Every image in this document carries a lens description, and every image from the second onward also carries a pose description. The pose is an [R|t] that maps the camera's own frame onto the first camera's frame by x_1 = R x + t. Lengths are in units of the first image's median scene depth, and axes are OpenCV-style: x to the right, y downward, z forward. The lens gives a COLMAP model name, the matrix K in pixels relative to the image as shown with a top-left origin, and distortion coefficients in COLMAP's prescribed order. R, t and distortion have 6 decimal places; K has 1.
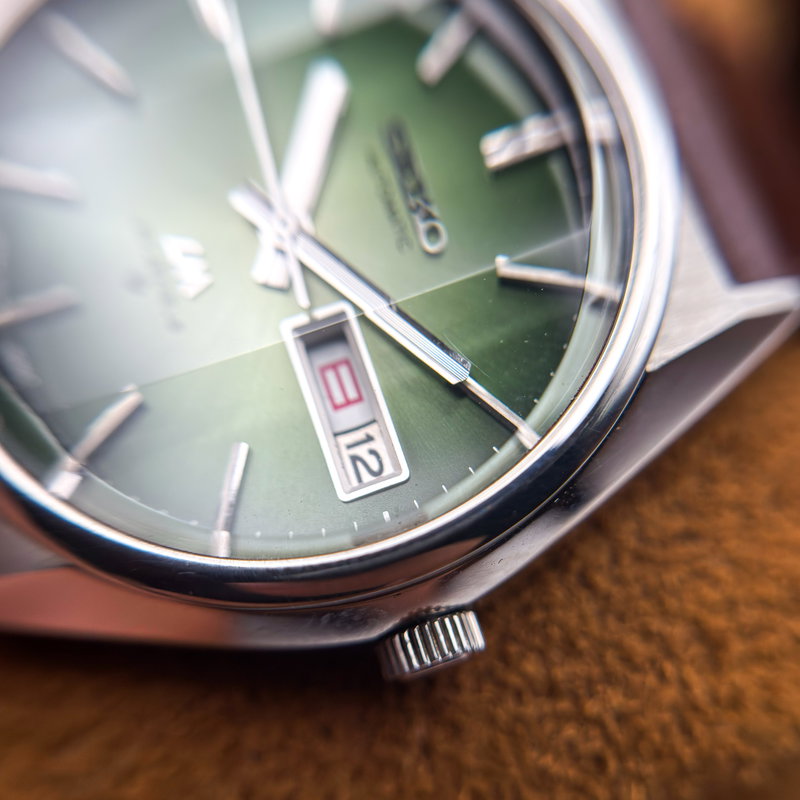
lens RADIAL K [[991.1, 0, 400.0], [0, 991.1, 400.0], [0, 0, 1]] dist [0.242043, -0.337738]
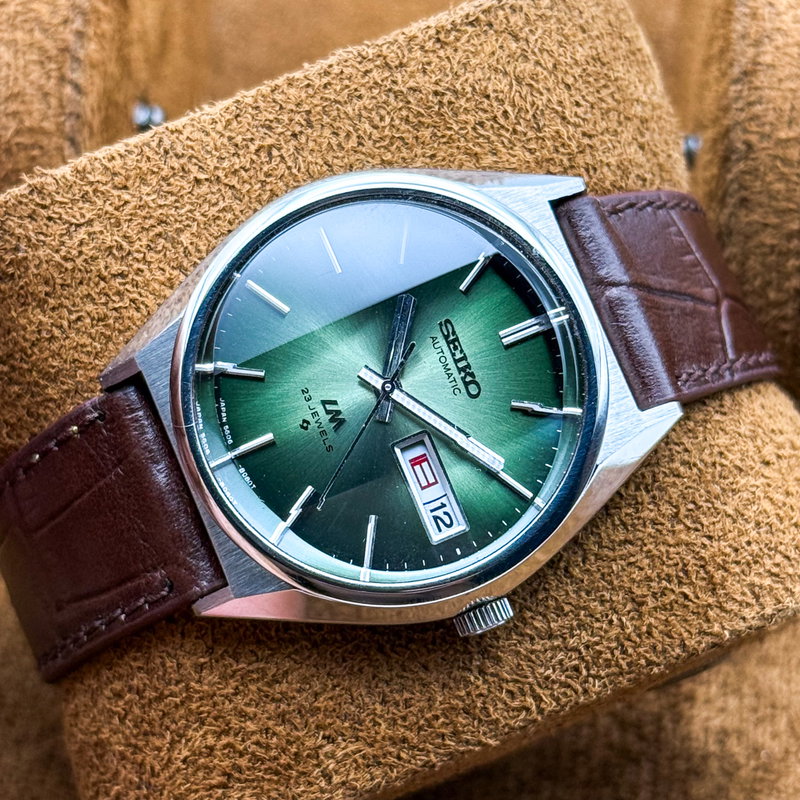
lens RADIAL K [[2585.3, 0, 400.0], [0, 2585.3, 400.0], [0, 0, 1]] dist [0.101420, 1.841405]
pose [[0.993676, -0.060611, 0.094527, -0.517792], [0.041174, 0.979847, 0.195460, -1.019555], [-0.104469, -0.190332, 0.976145, -3.337464]]
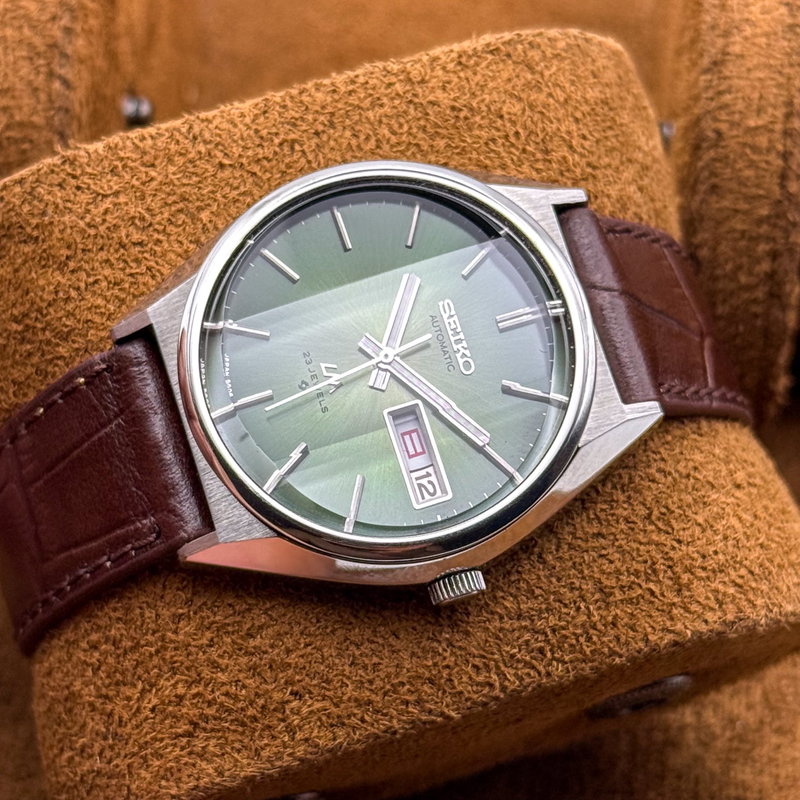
lens RADIAL K [[2585.3, 0, 400.0], [0, 2585.3, 400.0], [0, 0, 1]] dist [0.101420, 1.841405]
pose [[0.992634, 0.046363, 0.111930, -0.609876], [-0.052055, 0.997467, 0.048470, -0.319618], [-0.109399, -0.053940, 0.992533, -3.624582]]
